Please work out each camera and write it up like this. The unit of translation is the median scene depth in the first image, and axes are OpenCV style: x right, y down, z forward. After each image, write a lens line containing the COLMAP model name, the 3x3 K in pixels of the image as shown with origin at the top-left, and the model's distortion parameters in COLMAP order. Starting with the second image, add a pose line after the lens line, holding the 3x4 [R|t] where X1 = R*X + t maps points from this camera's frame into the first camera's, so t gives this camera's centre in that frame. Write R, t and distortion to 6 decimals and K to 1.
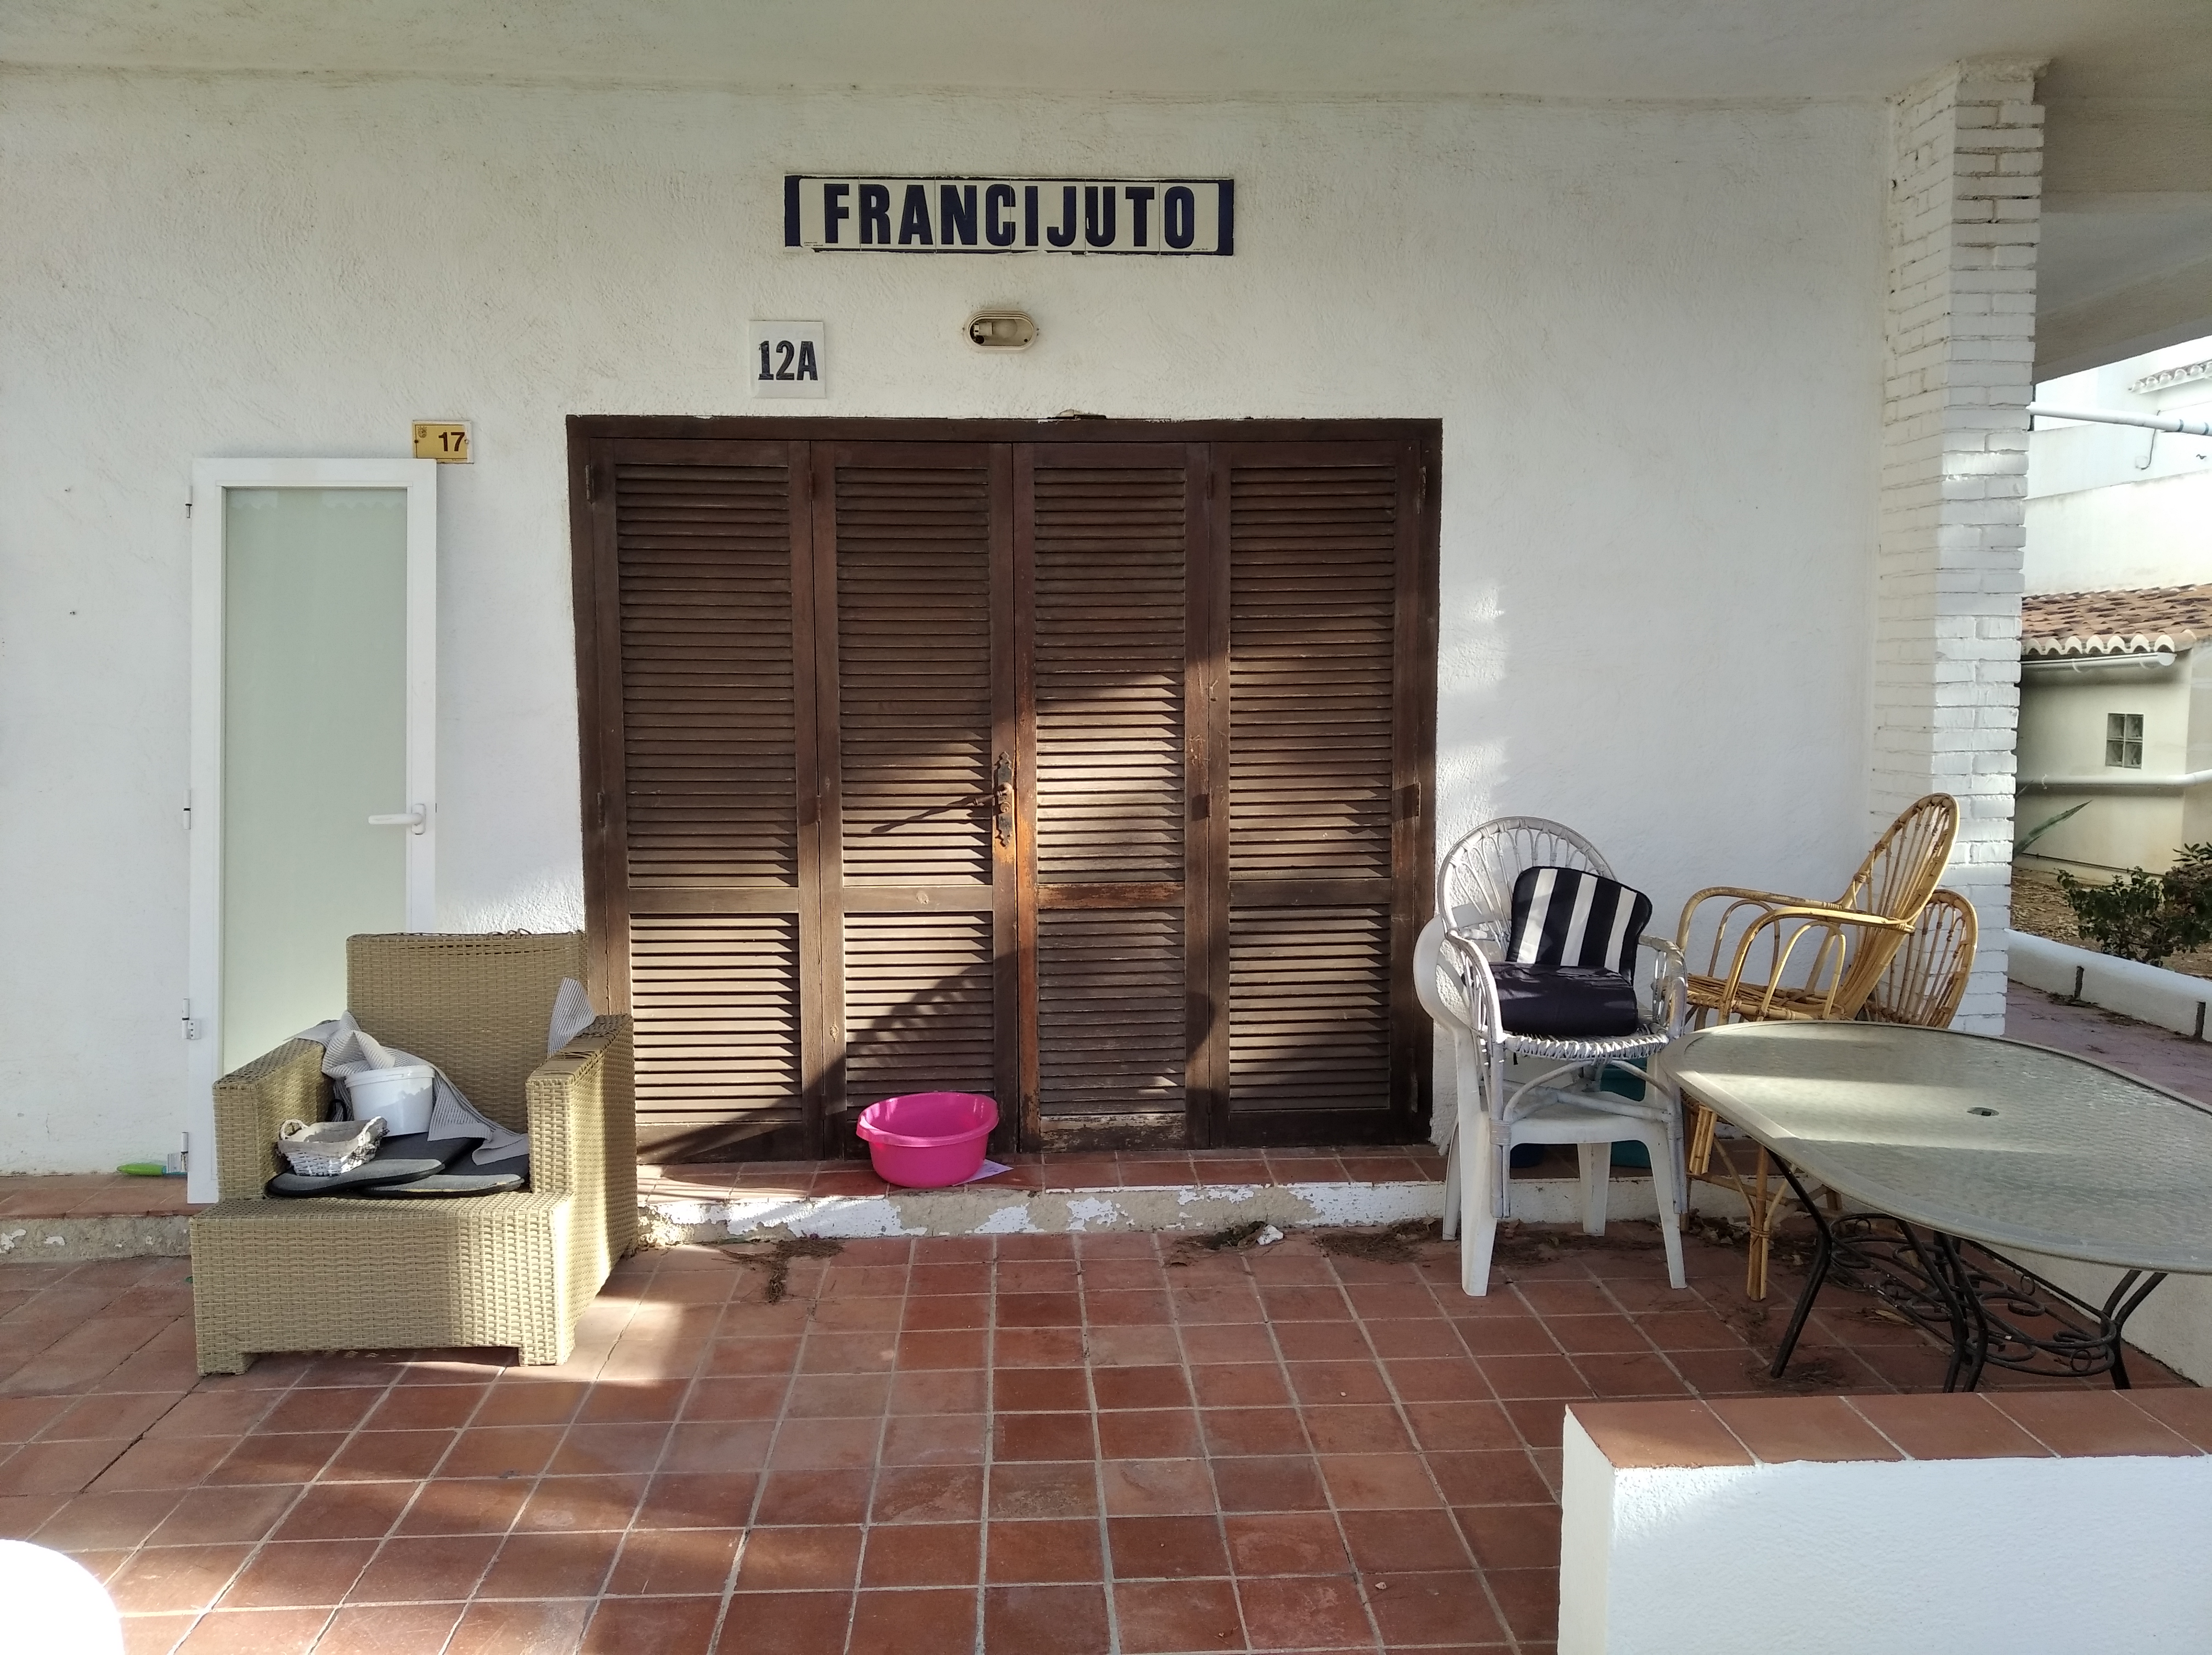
lens RADIAL K [[1678.3, 0, 1105.5], [0, 1678.3, 830.2], [0, 0, 1]] dist [0.014471, -0.021651]
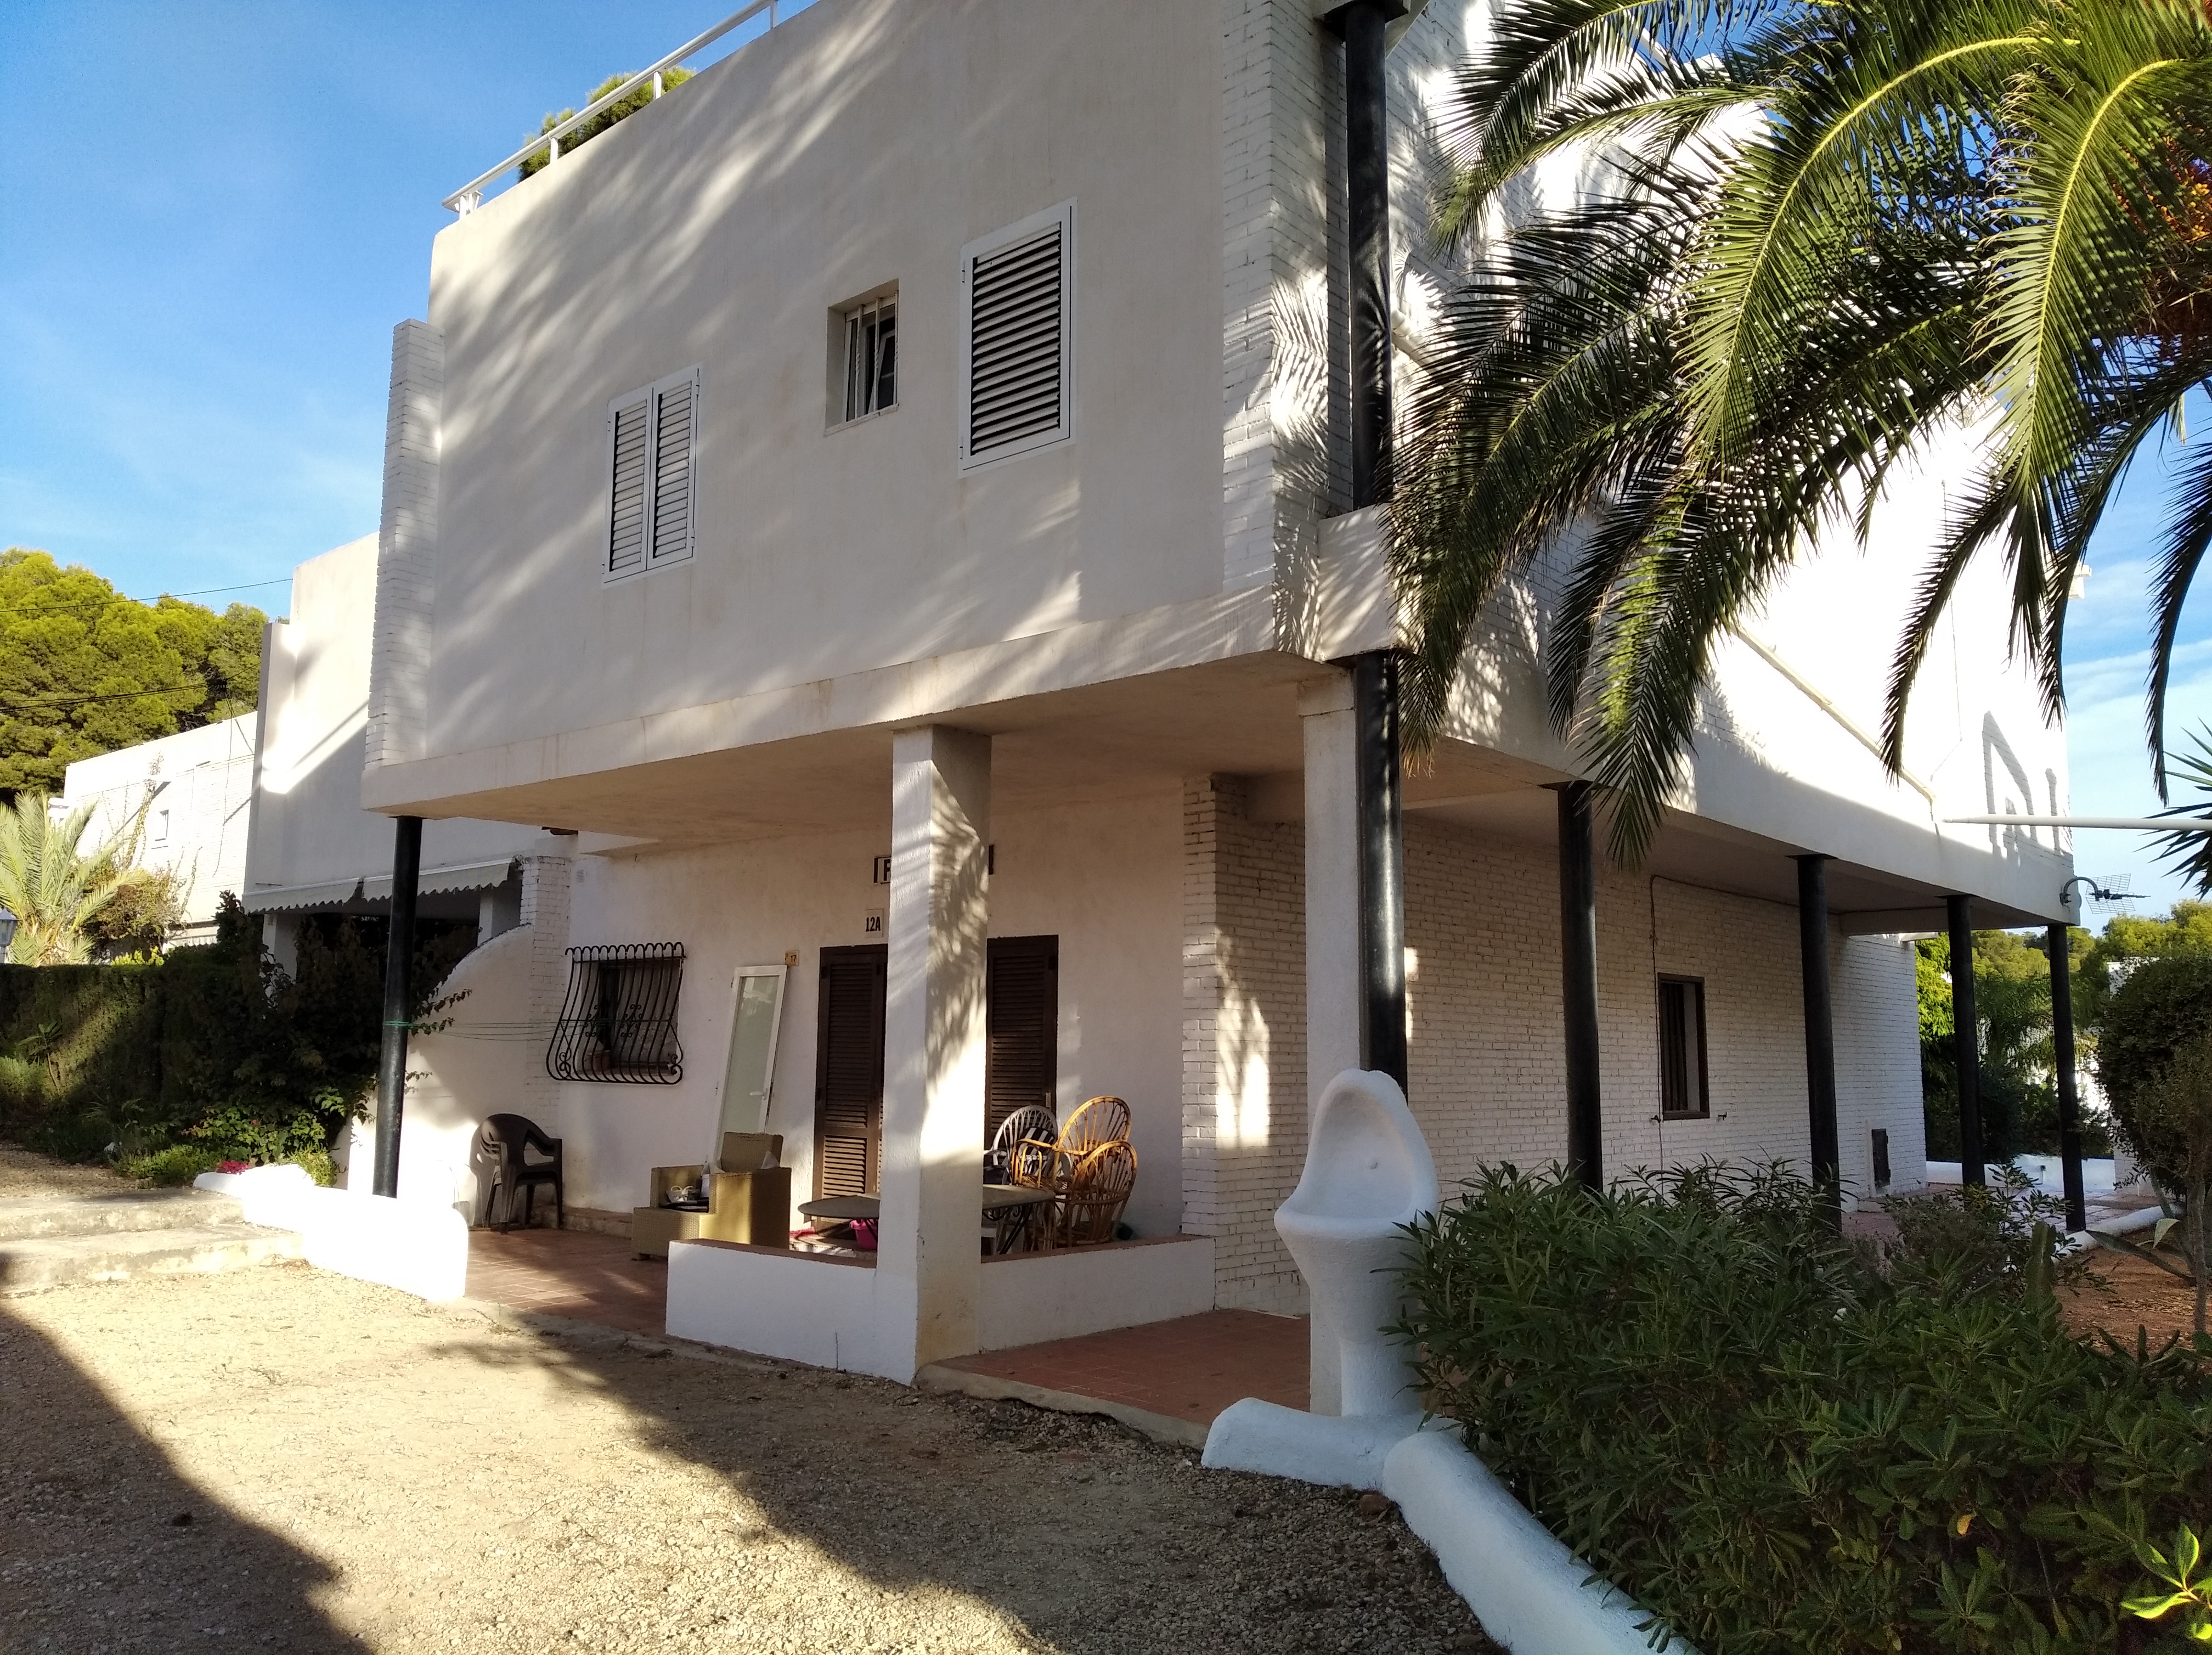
lens RADIAL K [[1678.3, 0, 1105.5], [0, 1678.3, 839.9], [0, 0, 1]] dist [0.014471, -0.021651]
pose [[0.716534, -0.075760, -0.693426, 1.881985], [-0.081700, 0.978128, -0.191289, 0.066551], [0.692751, 0.193718, 0.694672, -0.600829]]
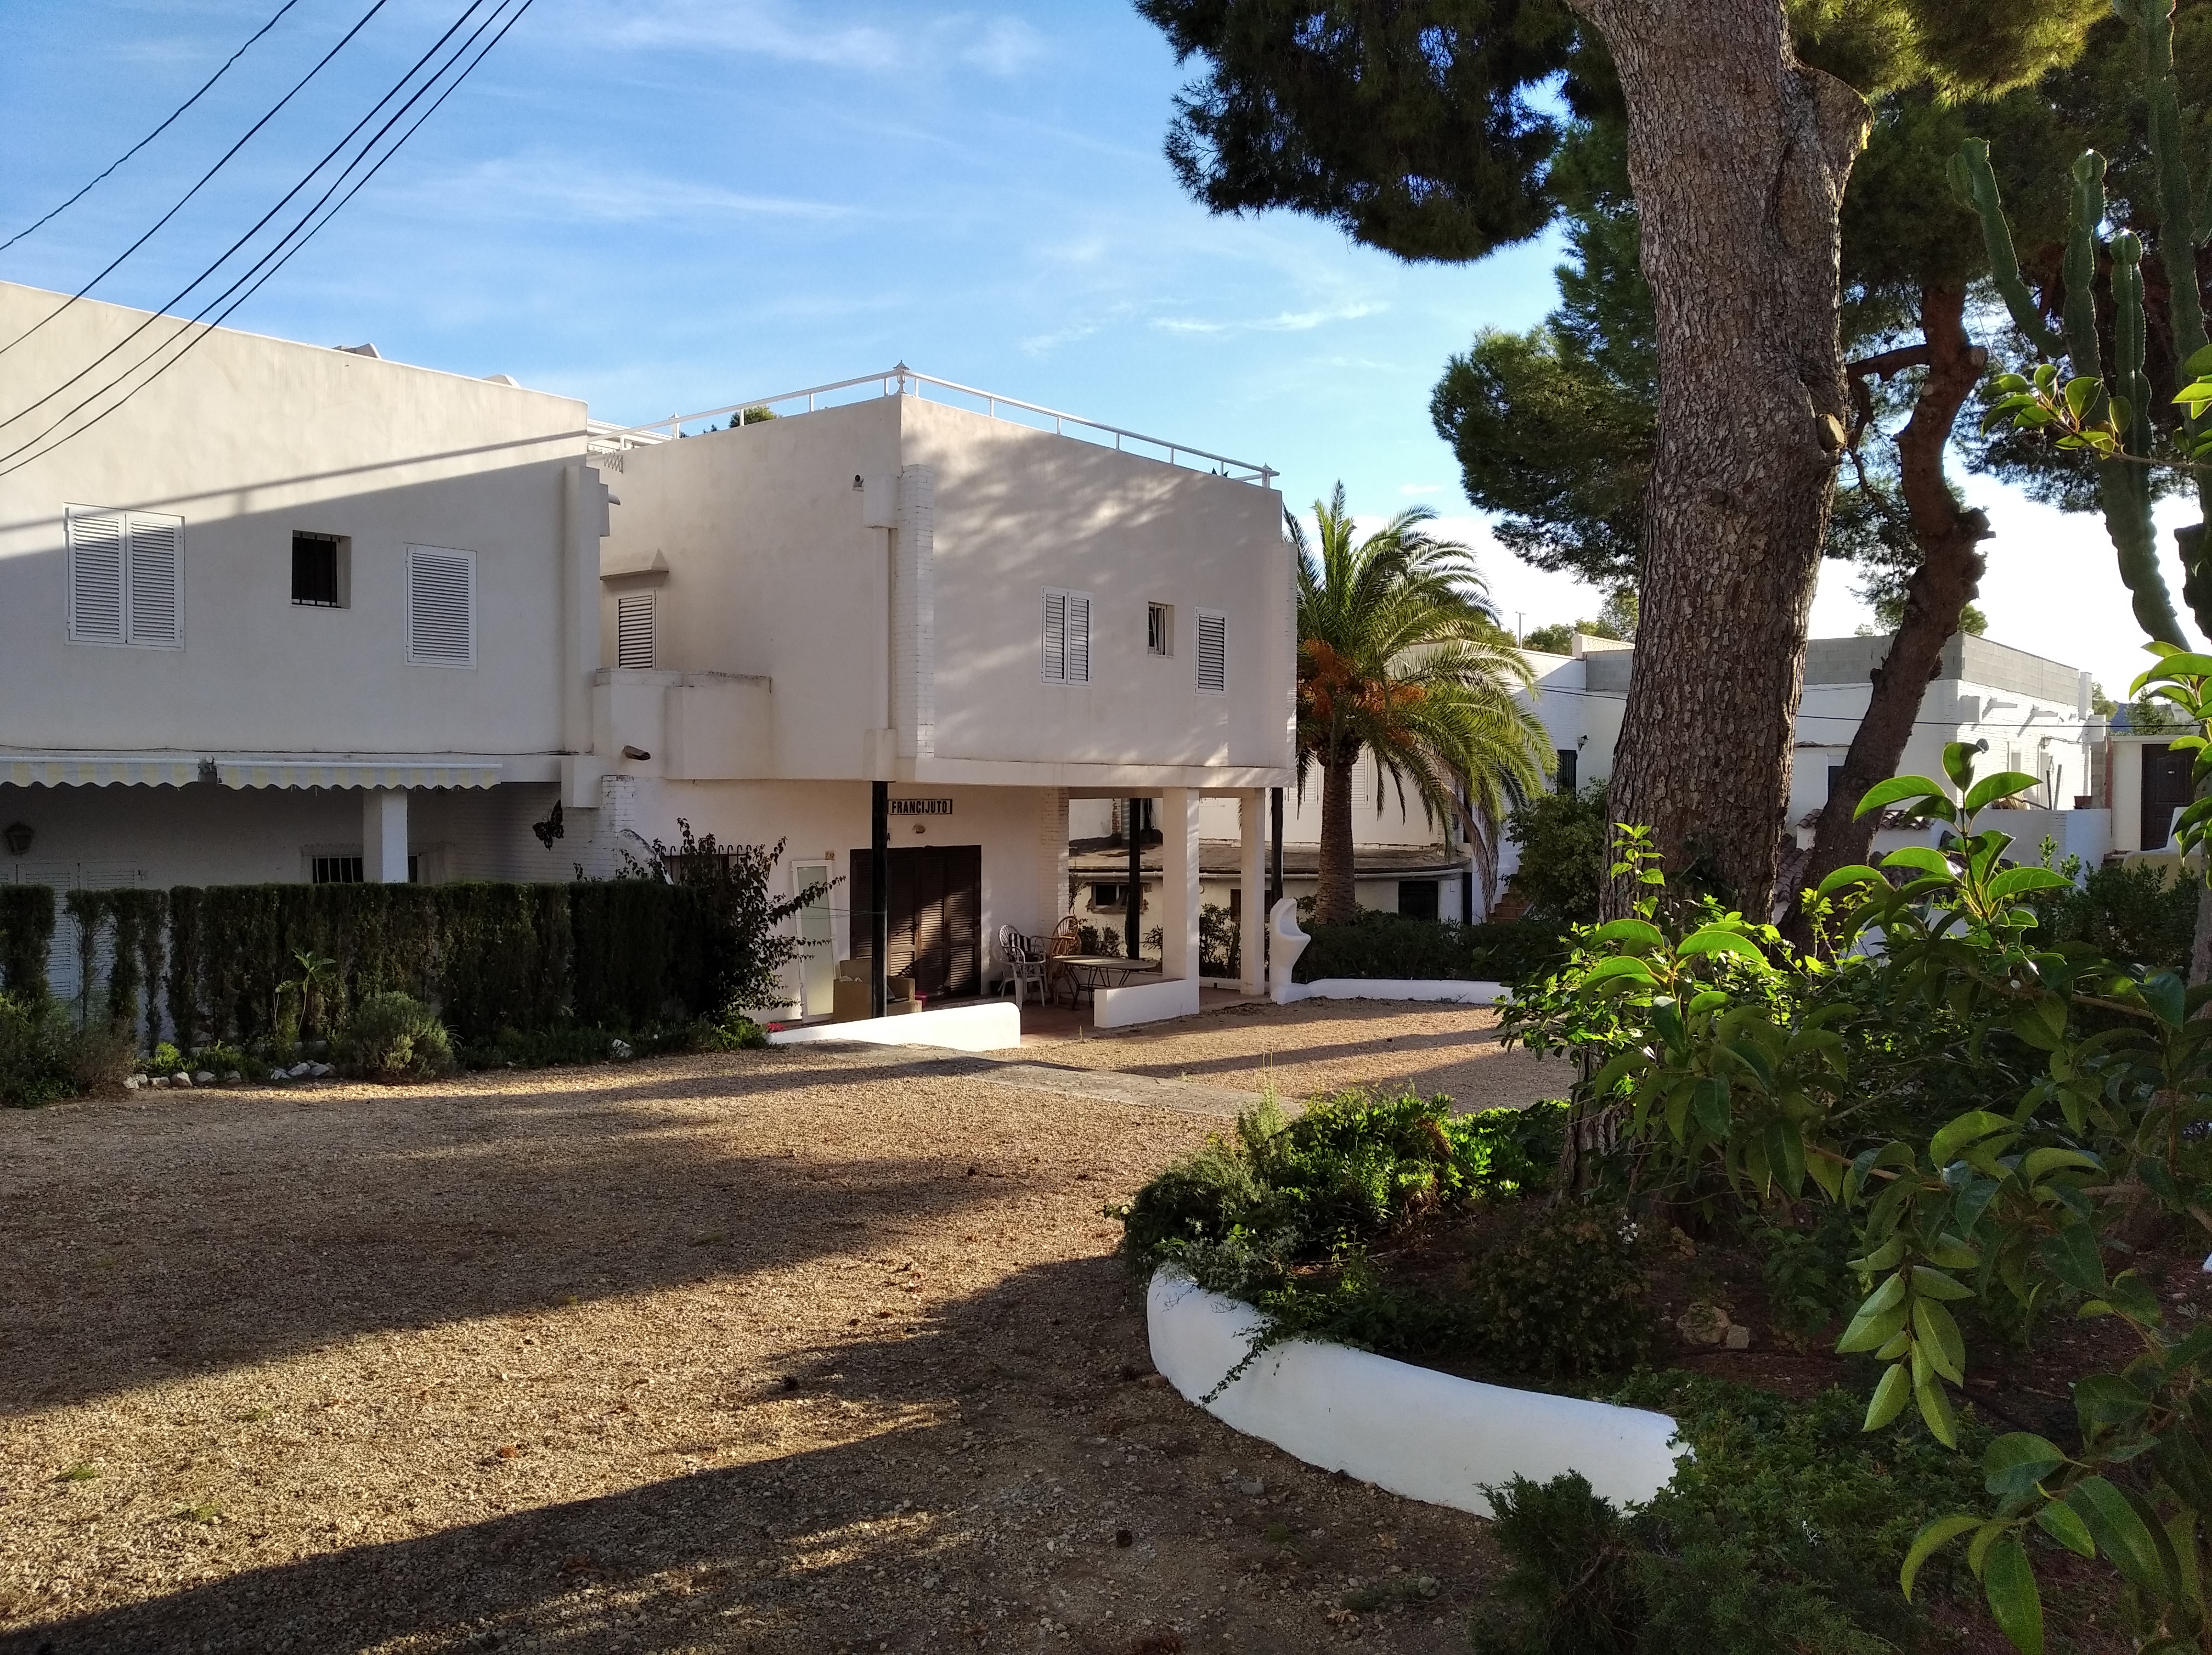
lens RADIAL K [[1678.3, 0, 1106.8], [0, 1678.3, 819.5], [0, 0, 1]] dist [0.014471, -0.021651]
pose [[0.683580, 0.000181, 0.729876, -3.169203], [0.063708, 0.996168, -0.059914, -0.003730], [-0.727090, 0.087455, 0.680949, -2.645988]]
